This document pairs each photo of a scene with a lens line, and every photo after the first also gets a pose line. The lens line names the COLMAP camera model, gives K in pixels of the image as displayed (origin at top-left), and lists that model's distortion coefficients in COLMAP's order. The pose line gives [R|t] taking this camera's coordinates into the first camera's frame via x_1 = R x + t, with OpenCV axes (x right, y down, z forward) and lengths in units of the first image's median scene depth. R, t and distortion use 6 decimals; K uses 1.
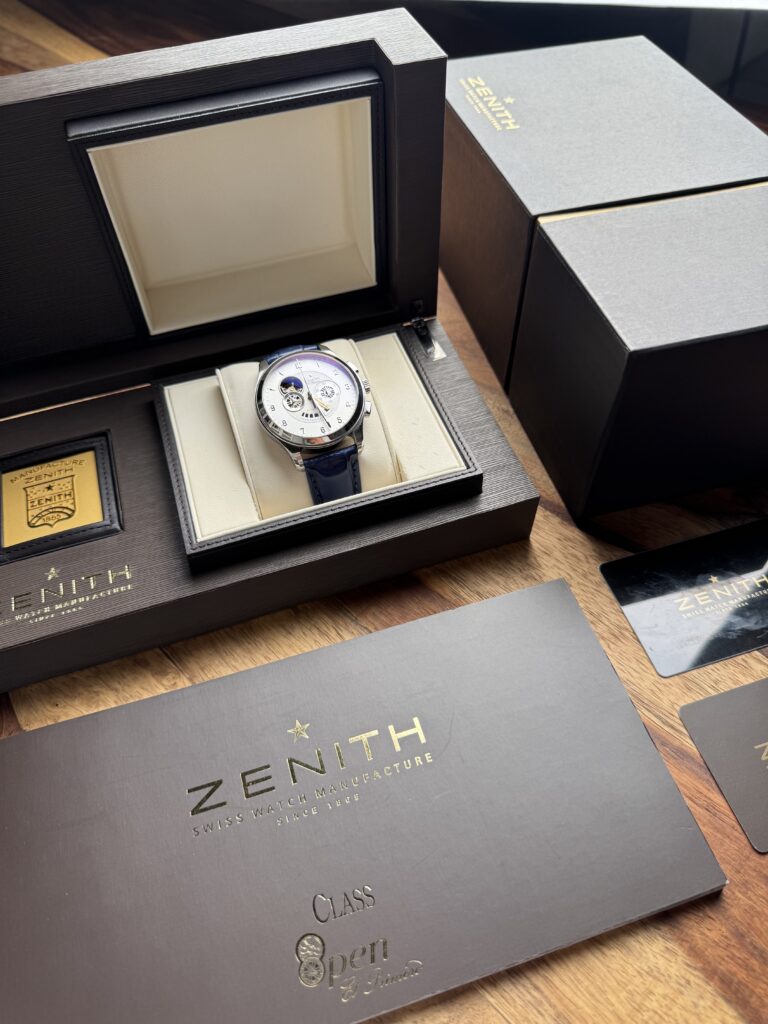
lens RADIAL K [[748.6, 0, 375.9], [0, 748.6, 512.7], [0, 0, 1]] dist [0.007772, 0.002362]
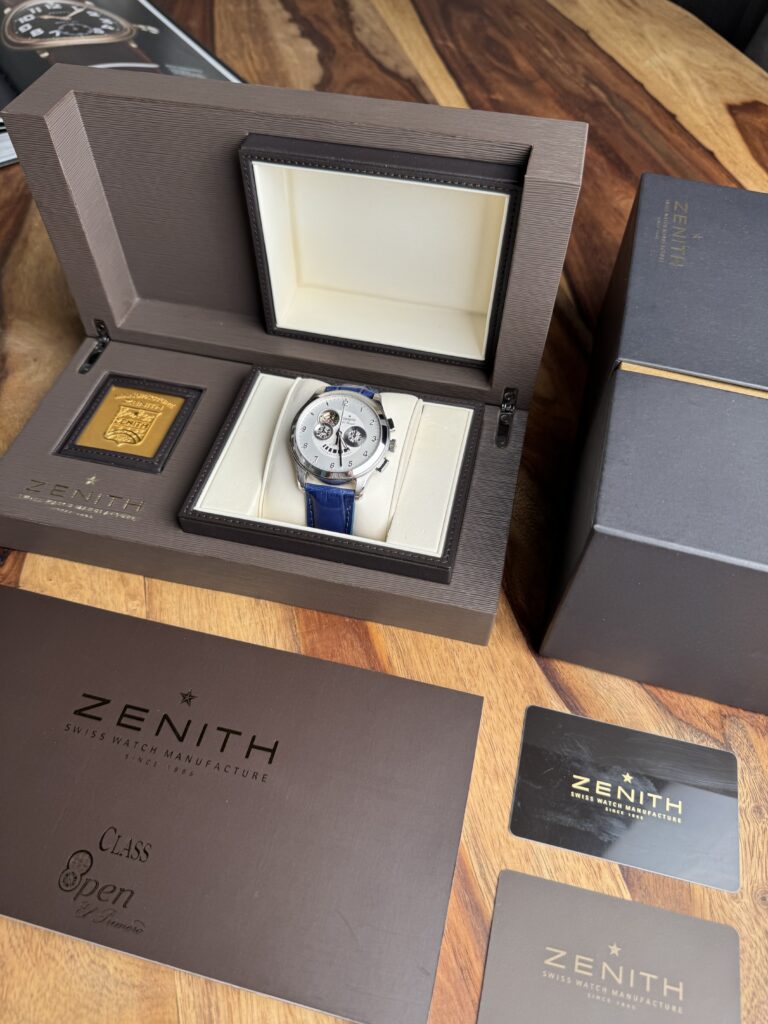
lens RADIAL K [[748.6, 0, 375.9], [0, 748.6, 512.7], [0, 0, 1]] dist [0.007772, 0.002362]
pose [[0.858392, 0.432905, -0.275239, 0.322801], [-0.431371, 0.899499, 0.069438, -0.157227], [0.277637, 0.059125, 0.958865, -0.024995]]
